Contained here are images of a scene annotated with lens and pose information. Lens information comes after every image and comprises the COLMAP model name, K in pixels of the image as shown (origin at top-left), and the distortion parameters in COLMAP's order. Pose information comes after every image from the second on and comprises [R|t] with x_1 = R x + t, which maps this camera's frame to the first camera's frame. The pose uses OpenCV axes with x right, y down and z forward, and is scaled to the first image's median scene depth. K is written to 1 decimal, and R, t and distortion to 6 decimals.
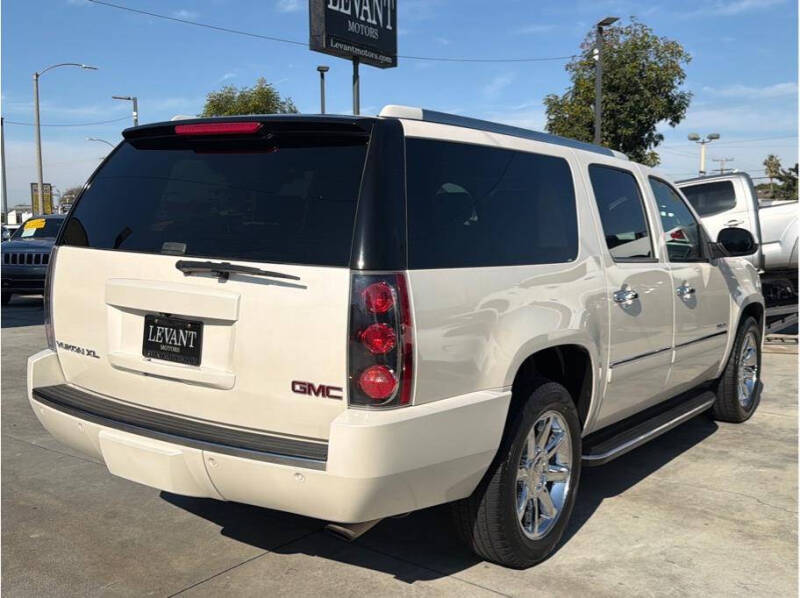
lens RADIAL K [[881.2, 0, 406.1], [0, 881.2, 305.7], [0, 0, 1]] dist [0.014176, 0.000000]
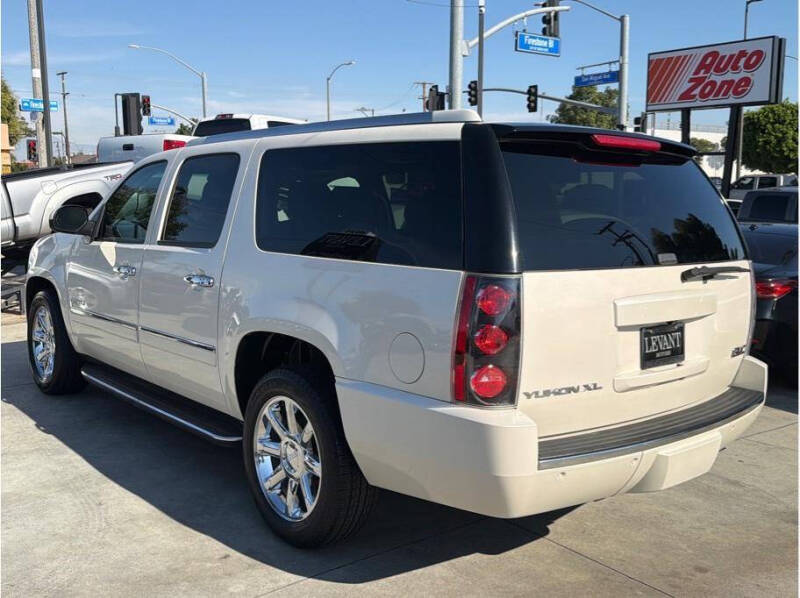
lens RADIAL K [[811.8, 0, 392.1], [0, 811.8, 306.9], [0, 0, 1]] dist [0.024743, 0.000000]
pose [[0.248303, -0.151731, 0.956725, -1.019149], [0.087234, 0.987146, 0.133916, -0.133282], [-0.964747, 0.050207, 0.258347, 0.842116]]
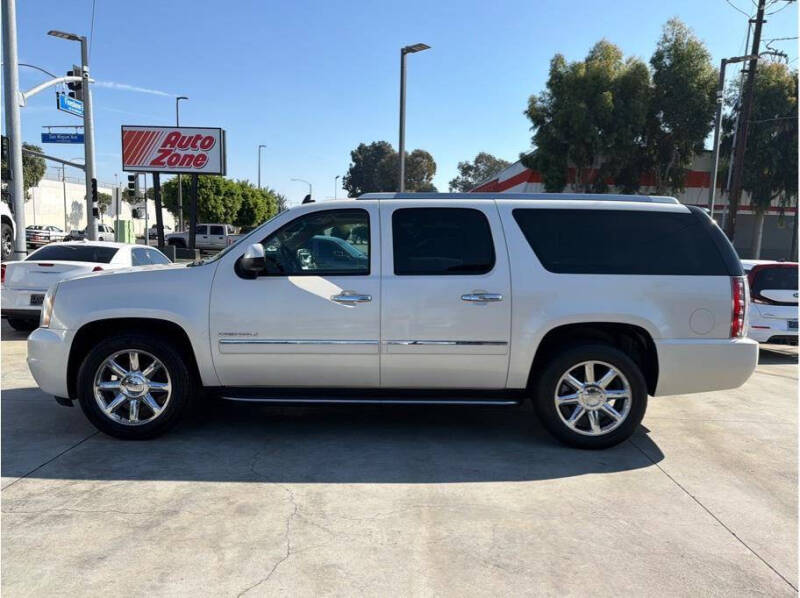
lens RADIAL K [[637.2, 0, 402.5], [0, 637.2, 302.4], [0, 0, 1]] dist [0.005776, -0.011726]
pose [[-0.617733, -0.101666, 0.779788, -0.884529], [0.041863, 0.985950, 0.161707, -0.227587], [-0.785273, 0.132536, -0.604798, 2.102189]]
